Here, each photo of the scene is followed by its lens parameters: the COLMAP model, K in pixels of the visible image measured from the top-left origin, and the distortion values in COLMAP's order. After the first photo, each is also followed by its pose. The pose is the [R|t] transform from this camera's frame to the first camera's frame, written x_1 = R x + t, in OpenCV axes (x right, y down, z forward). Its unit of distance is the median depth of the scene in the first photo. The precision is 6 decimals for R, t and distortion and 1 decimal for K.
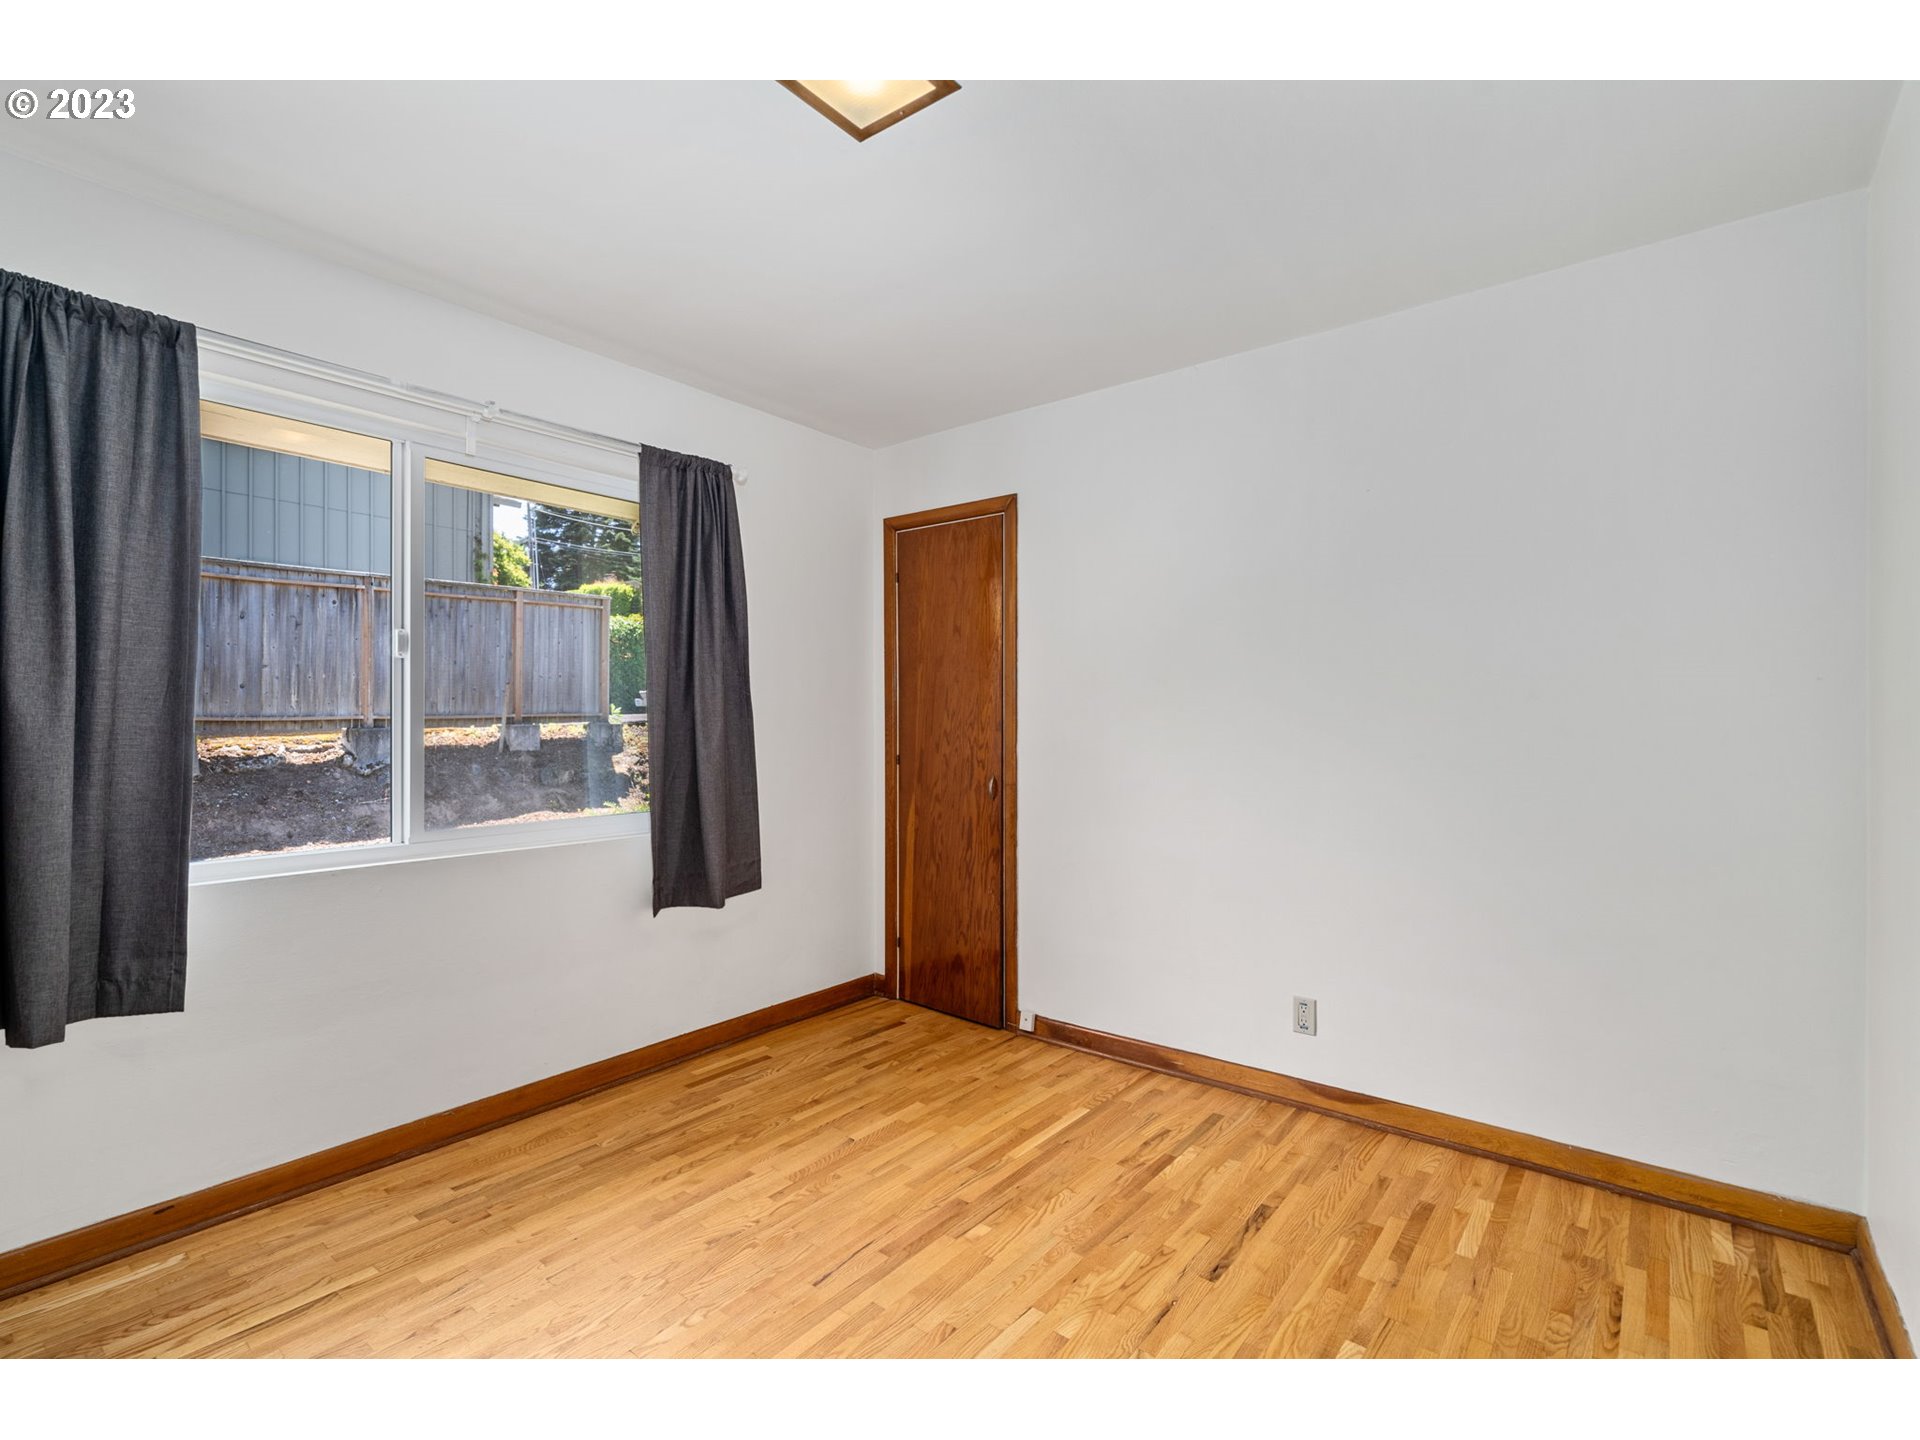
lens RADIAL K [[907.7, 0, 960.0], [0, 907.7, 720.0], [0, 0, 1]] dist [-0.000381, 0.000069]
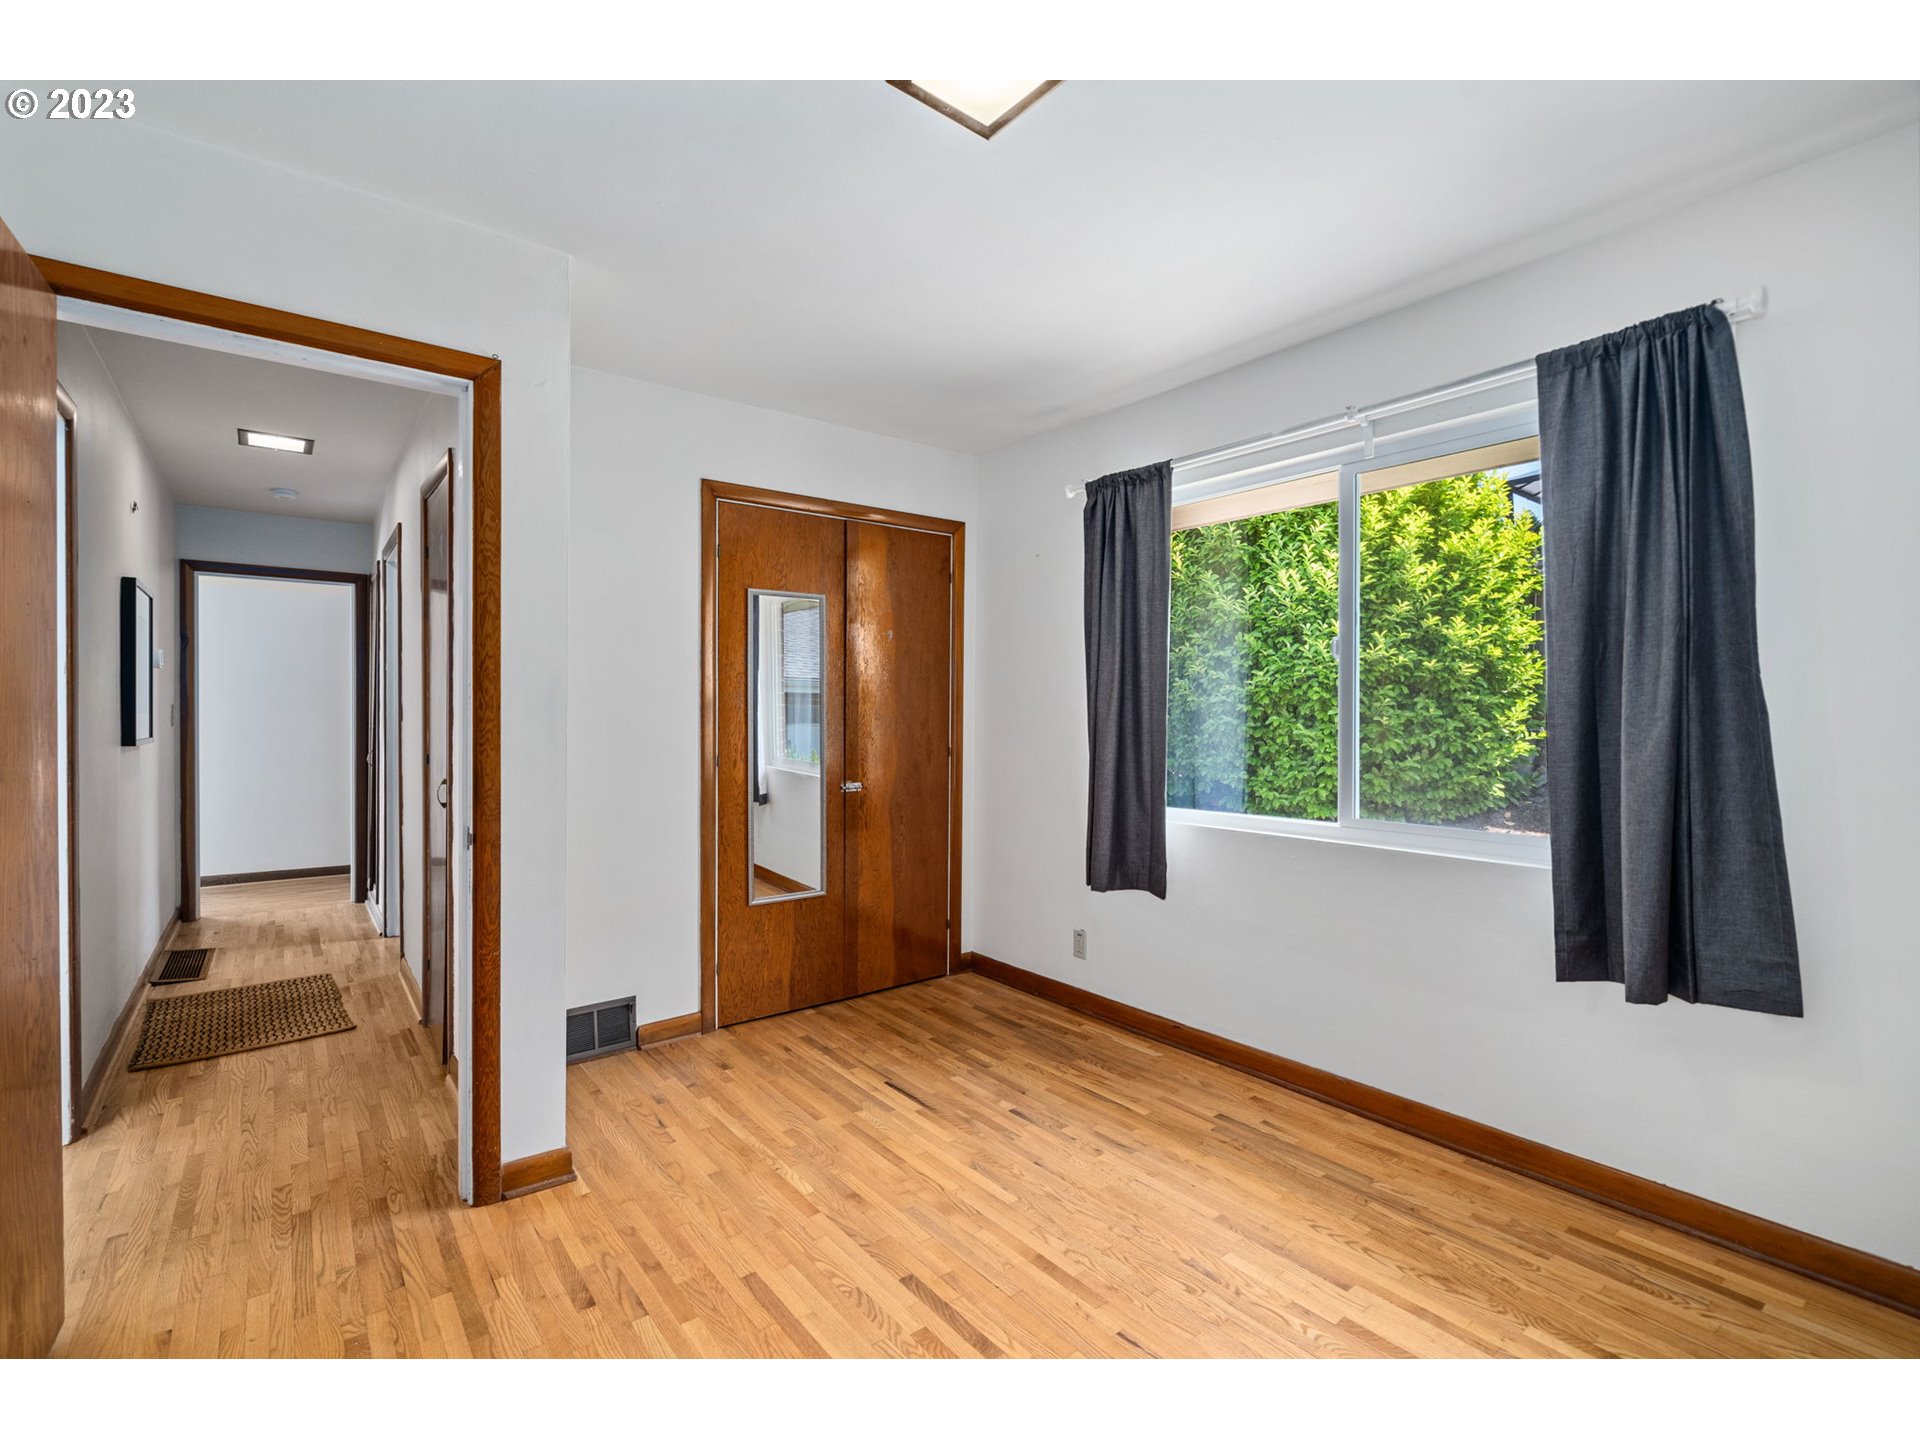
lens RADIAL K [[907.7, 0, 960.0], [0, 907.7, 720.0], [0, 0, 1]] dist [-0.000381, 0.000069]
pose [[-0.258210, 0.008777, -0.966049, 0.596049], [0.004648, 0.999958, 0.007843, -0.005643], [0.966078, -0.002465, -0.258240, 0.844281]]
